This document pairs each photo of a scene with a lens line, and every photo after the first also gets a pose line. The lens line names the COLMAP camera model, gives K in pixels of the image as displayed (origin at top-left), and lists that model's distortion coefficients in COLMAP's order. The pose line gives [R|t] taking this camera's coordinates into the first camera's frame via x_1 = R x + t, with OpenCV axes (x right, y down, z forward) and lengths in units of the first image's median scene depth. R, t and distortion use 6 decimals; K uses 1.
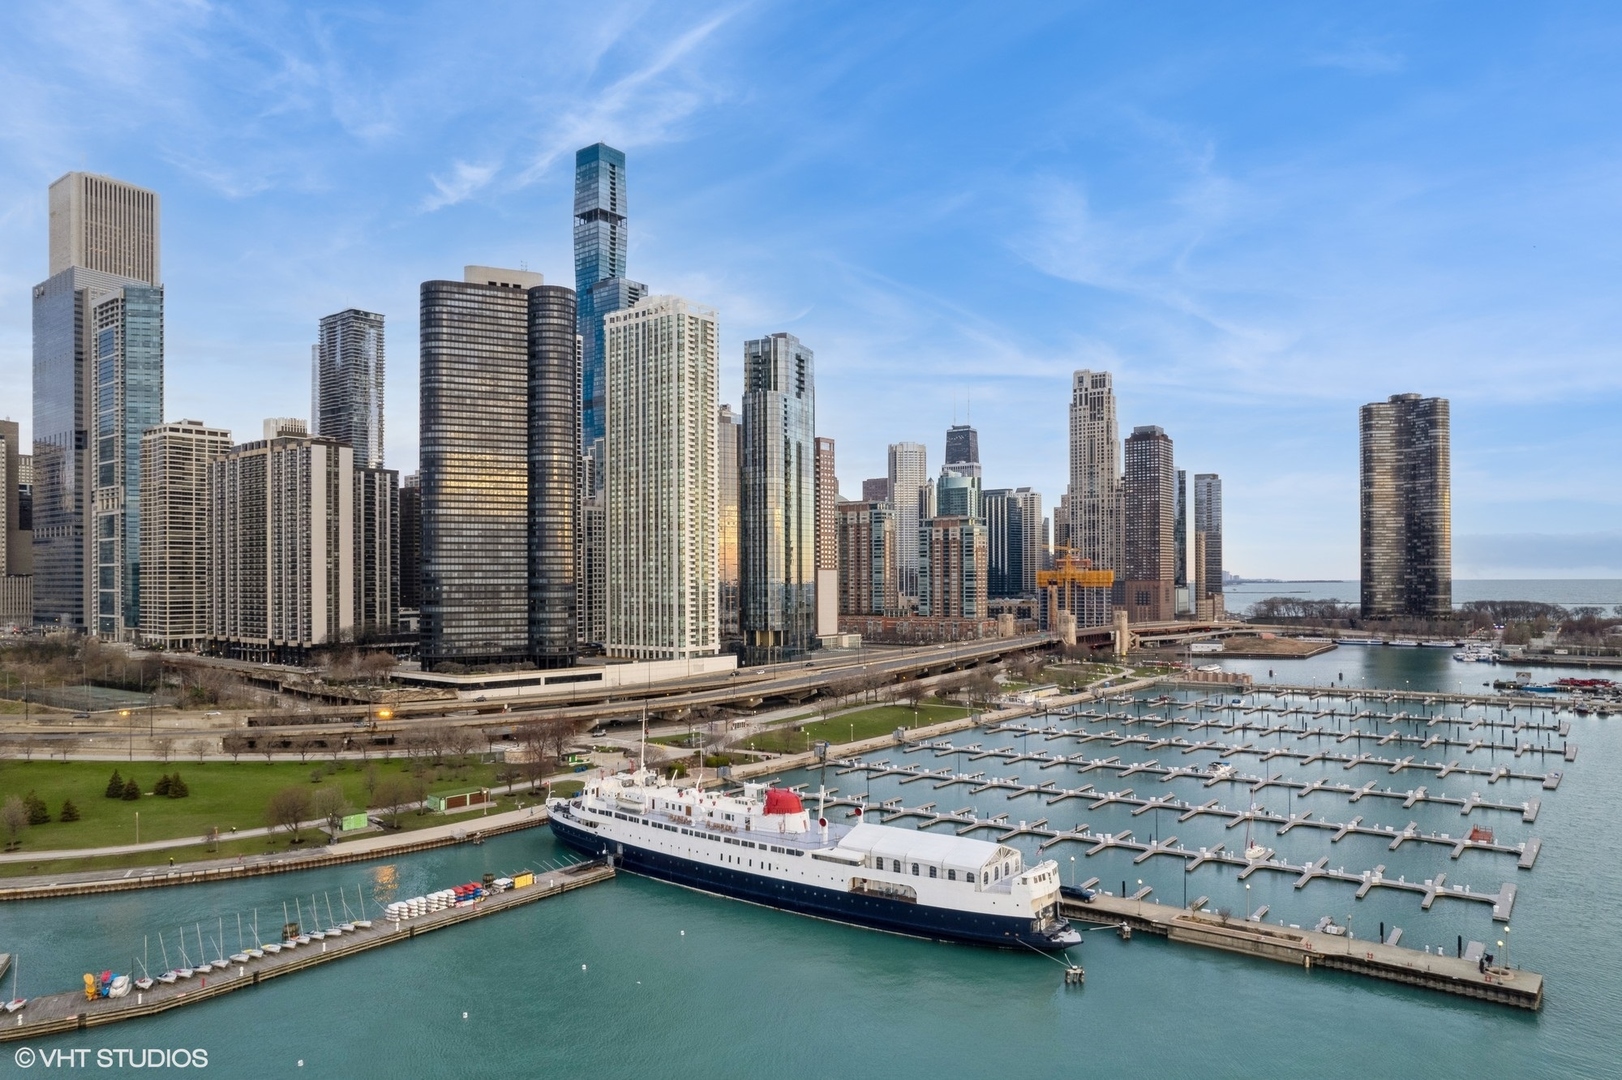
lens RADIAL K [[1034.3, 0, 813.4], [0, 1034.3, 493.4], [0, 0, 1]] dist [-0.002299, 0.000383]
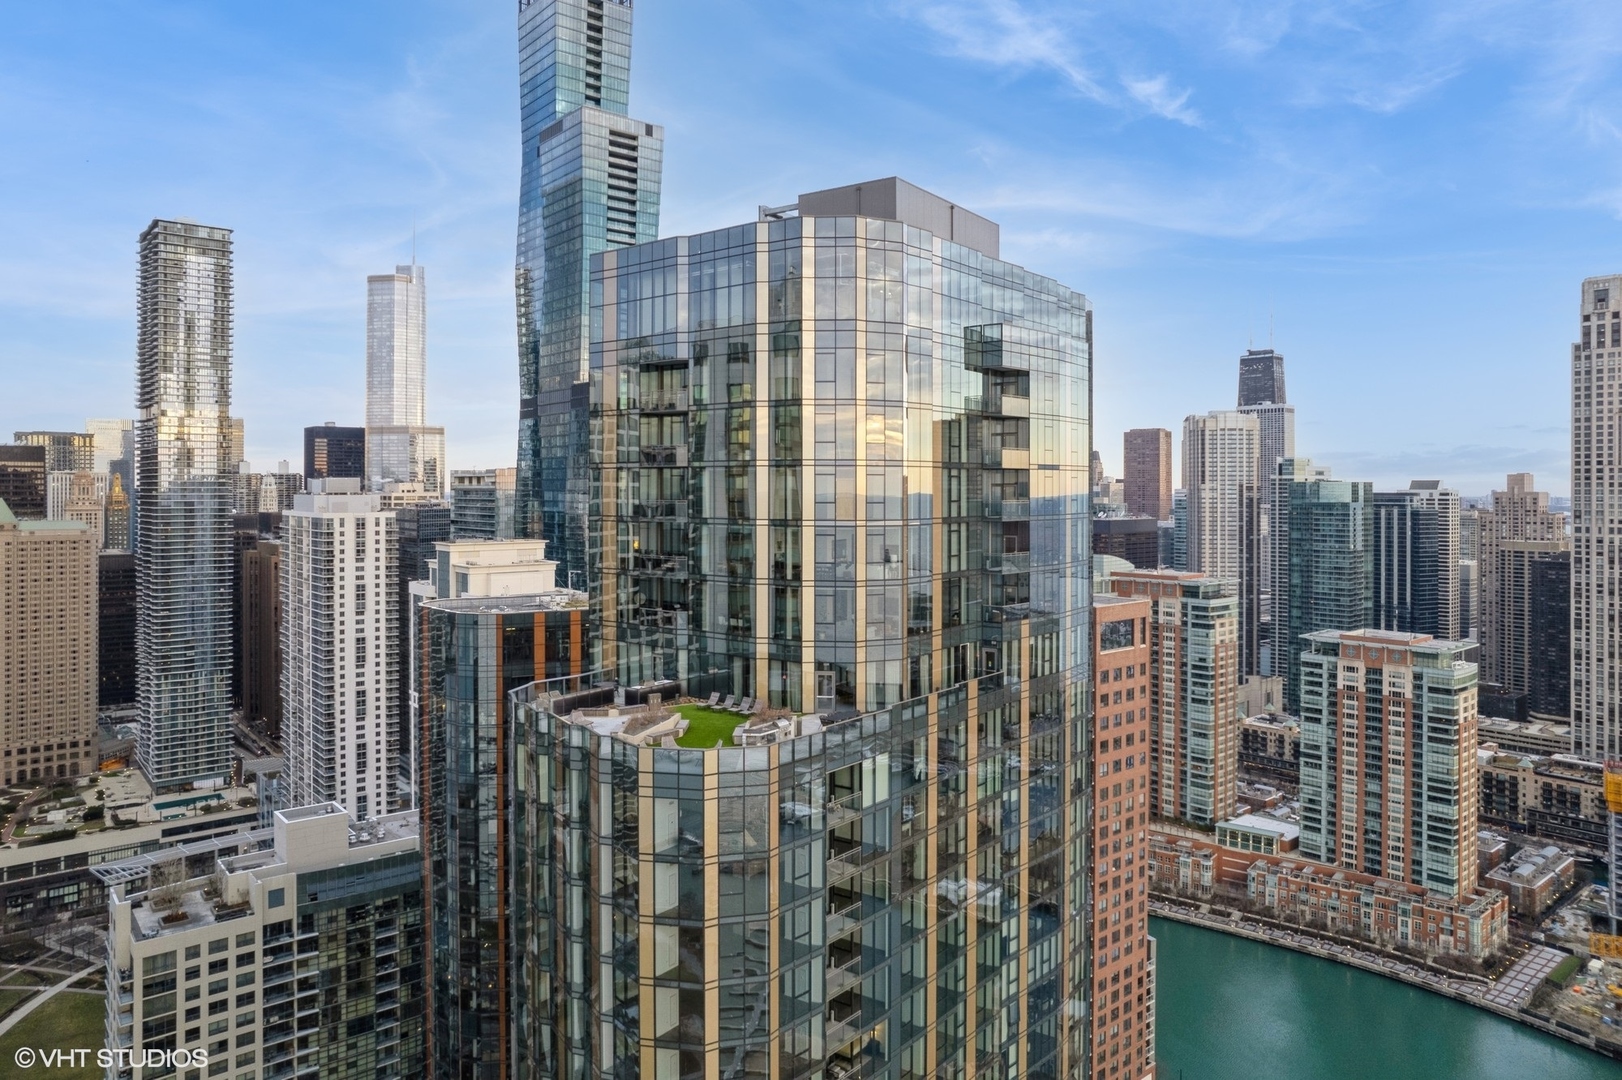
lens RADIAL K [[1034.3, 0, 813.4], [0, 1034.3, 493.4], [0, 0, 1]] dist [-0.002299, 0.000383]
pose [[0.974022, 0.009352, -0.226259, -0.003623], [0.010094, 0.996361, 0.084638, -0.076928], [0.226227, -0.084723, 0.970383, 0.527208]]
